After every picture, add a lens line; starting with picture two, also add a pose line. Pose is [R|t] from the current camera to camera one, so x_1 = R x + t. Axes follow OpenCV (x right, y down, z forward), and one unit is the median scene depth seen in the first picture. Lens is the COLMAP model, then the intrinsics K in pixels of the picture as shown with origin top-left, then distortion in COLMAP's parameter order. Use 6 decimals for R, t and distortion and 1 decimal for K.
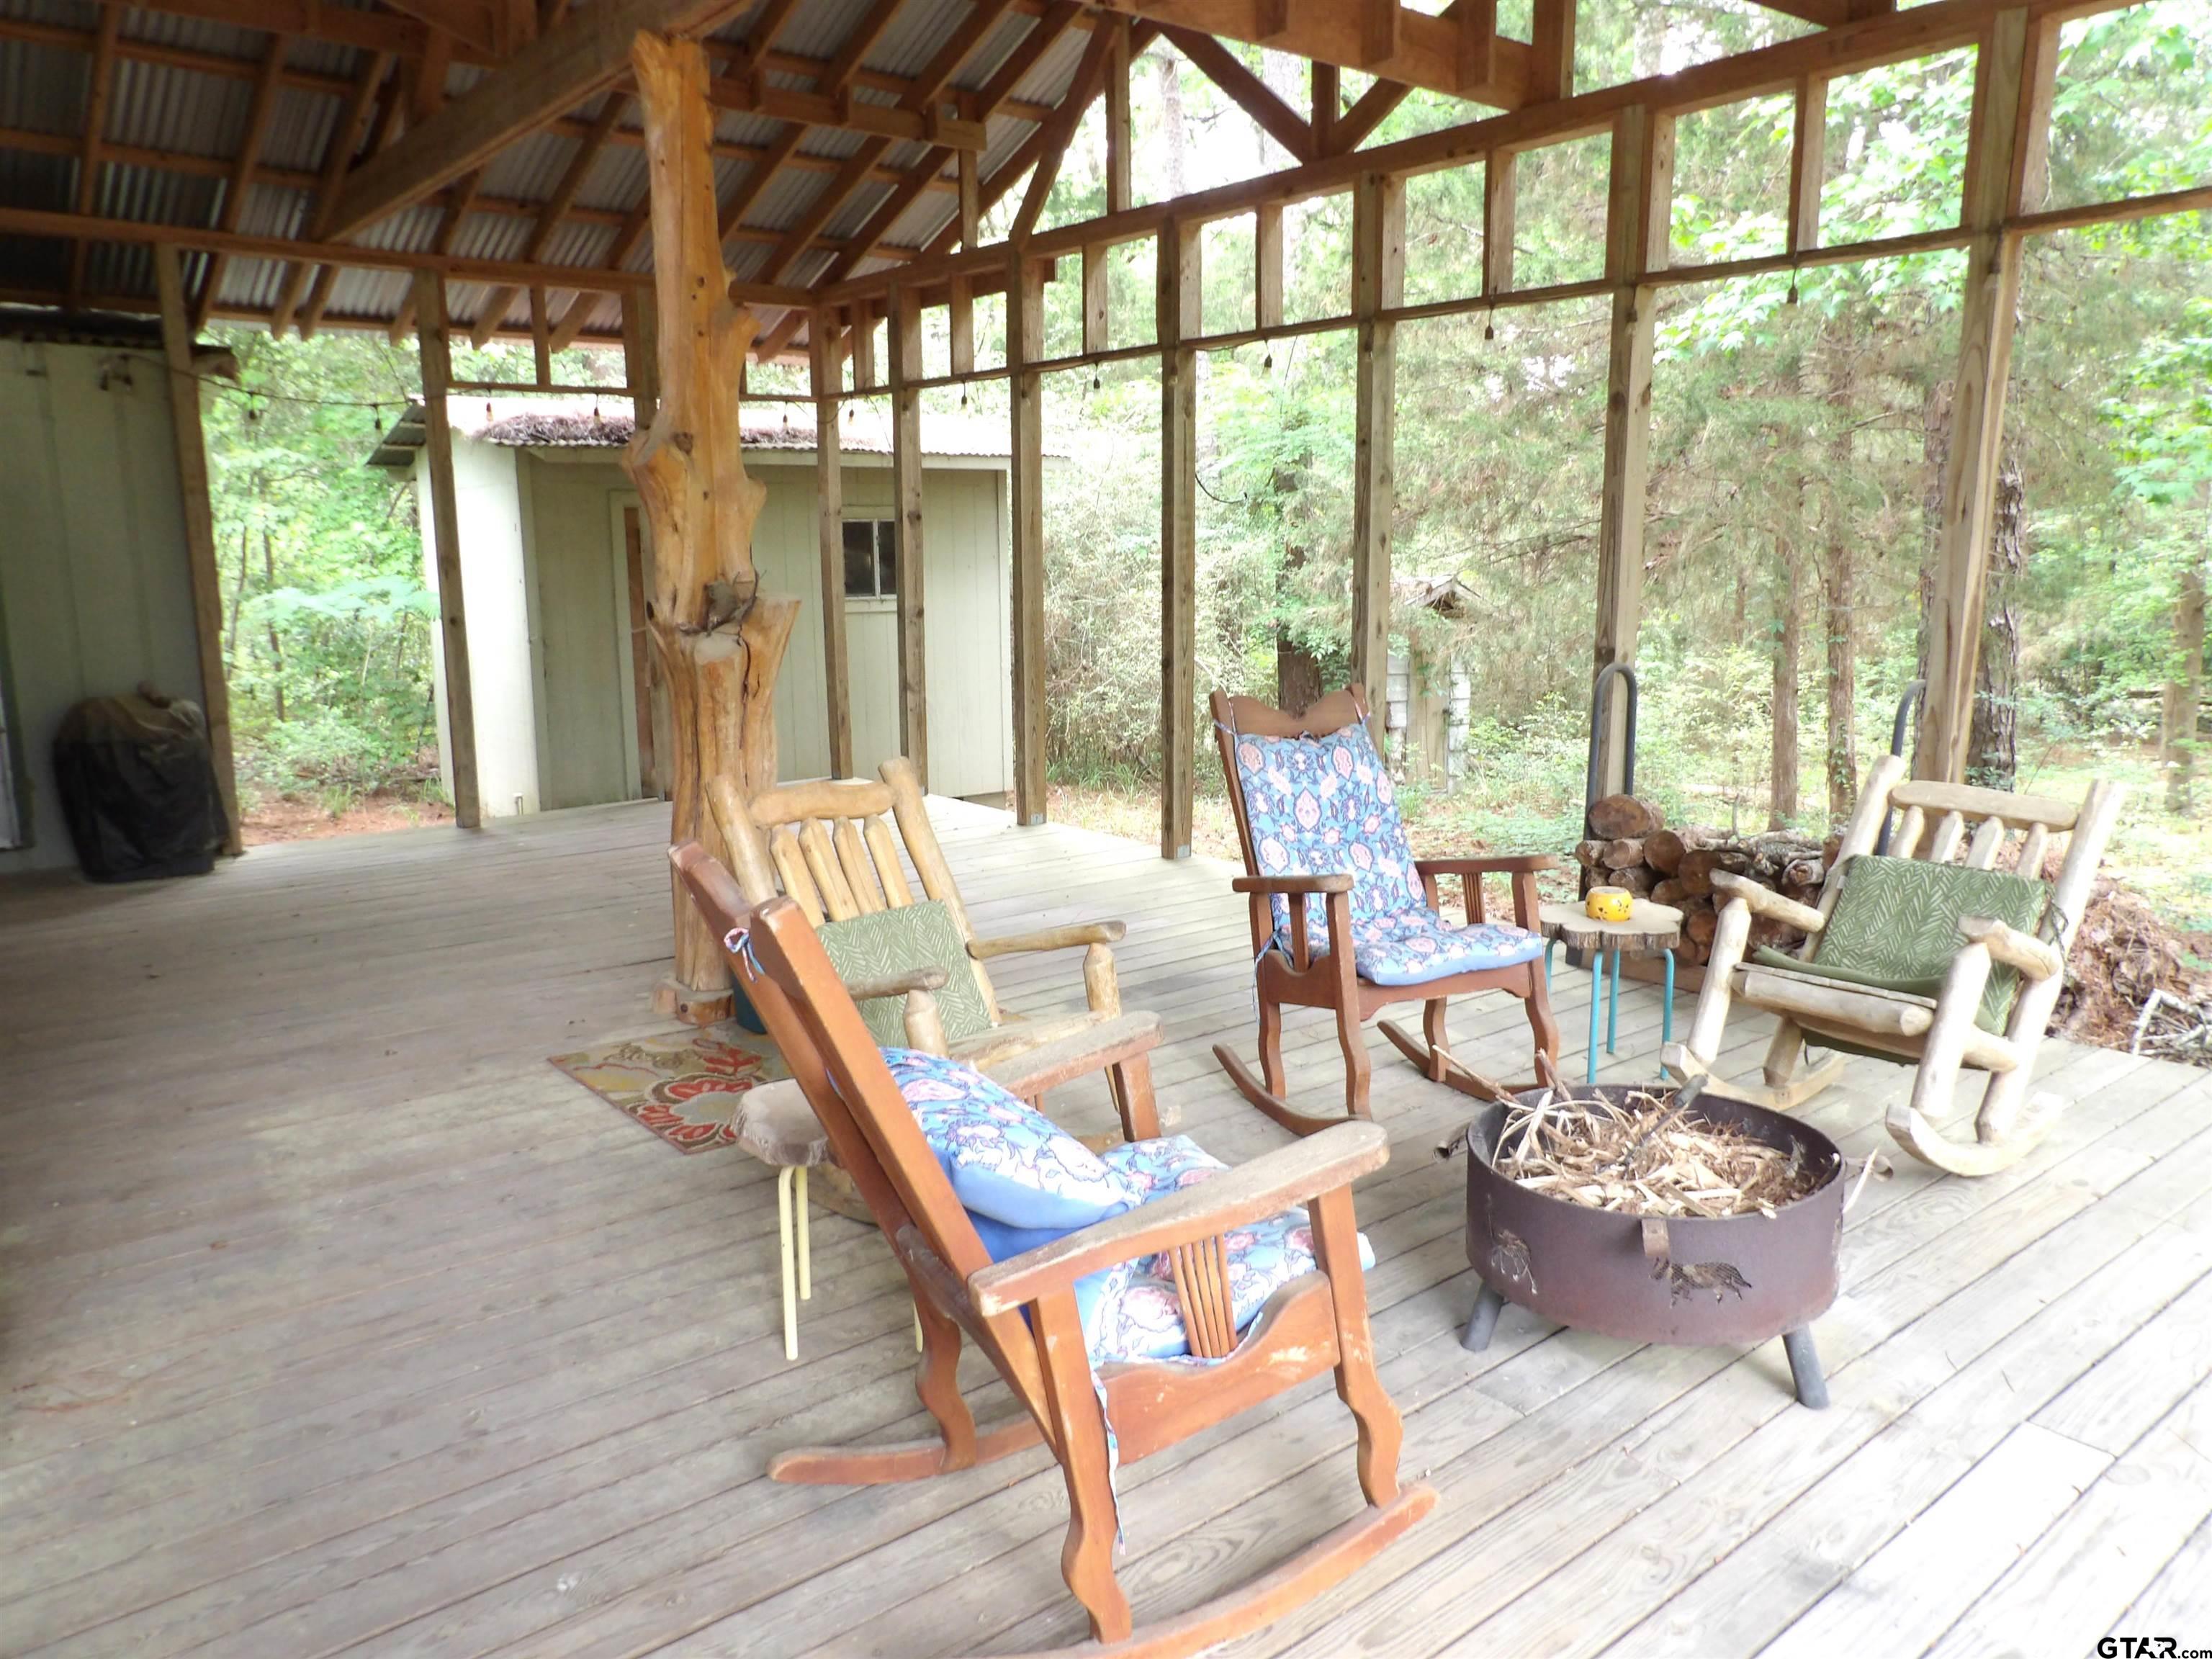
lens RADIAL K [[1579.5, 0, 1108.8], [0, 1579.5, 829.8], [0, 0, 1]] dist [-0.038017, 0.039780]
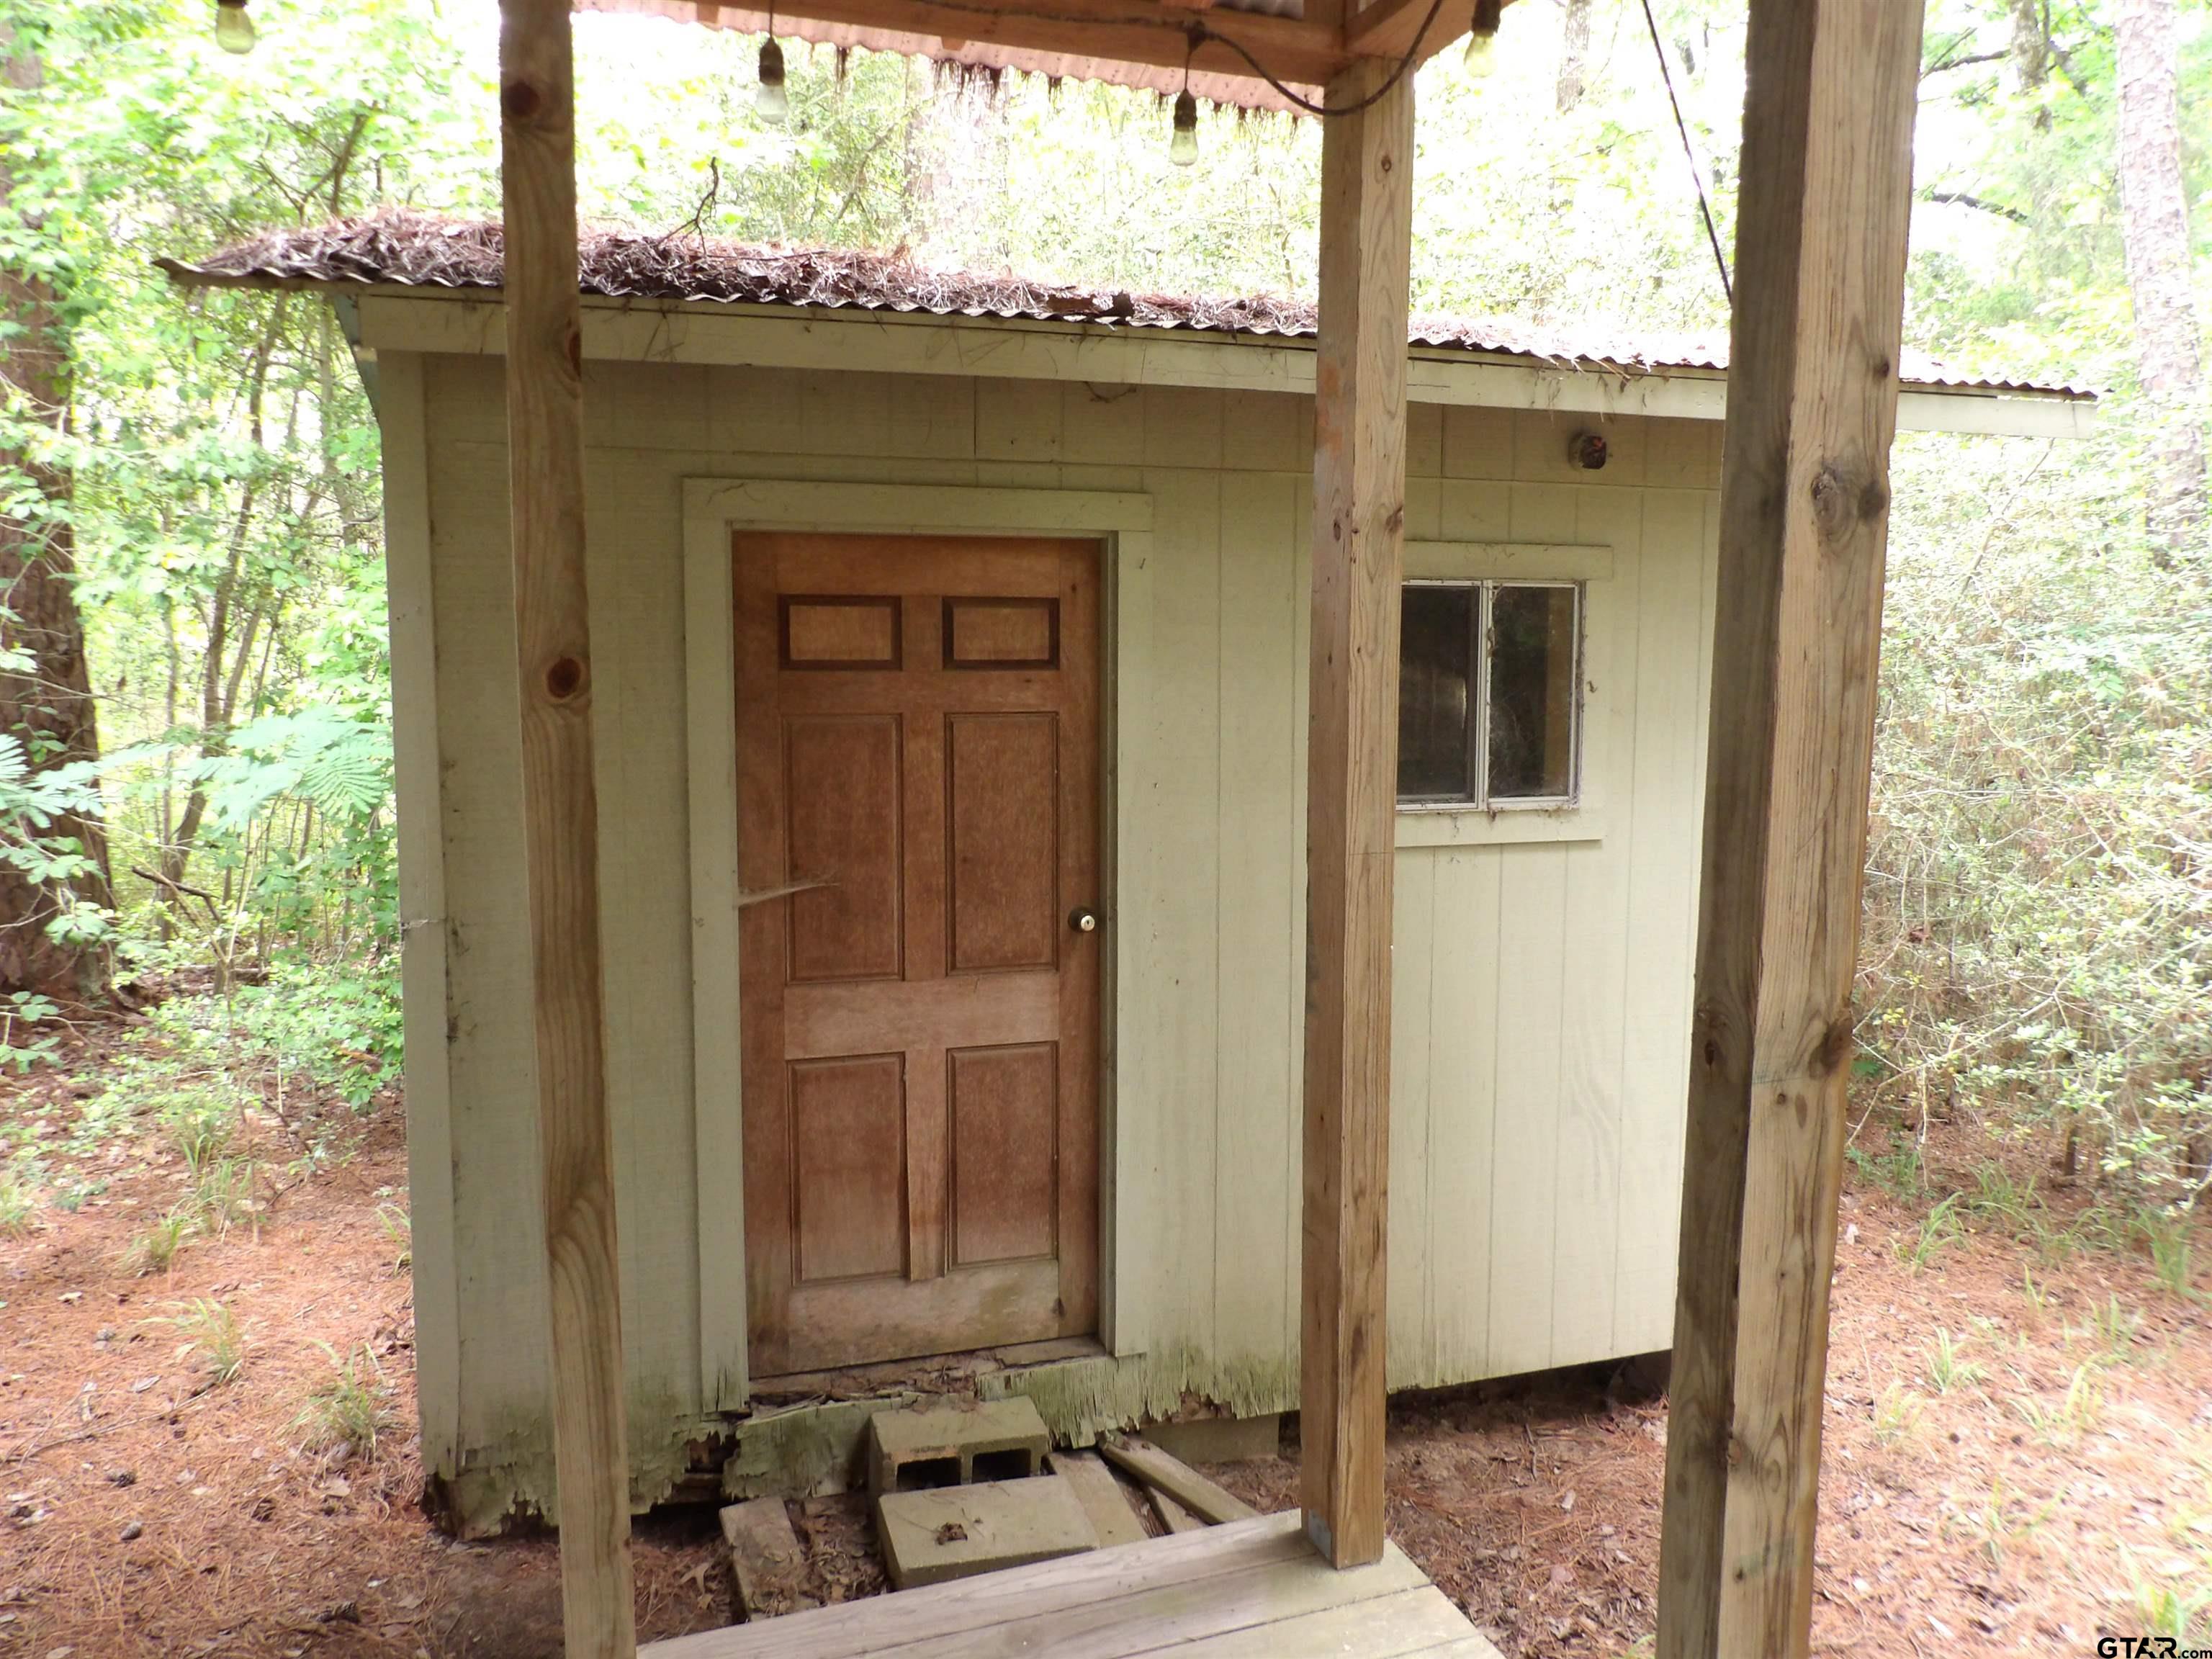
lens RADIAL K [[1579.5, 0, 1104.3], [0, 1579.5, 829.5], [0, 0, 1]] dist [-0.038017, 0.039780]
pose [[0.943497, 0.048337, -0.327836, -0.112834], [-0.071635, 0.995663, -0.059357, -0.116557], [0.323545, 0.079487, 0.942868, 0.653621]]
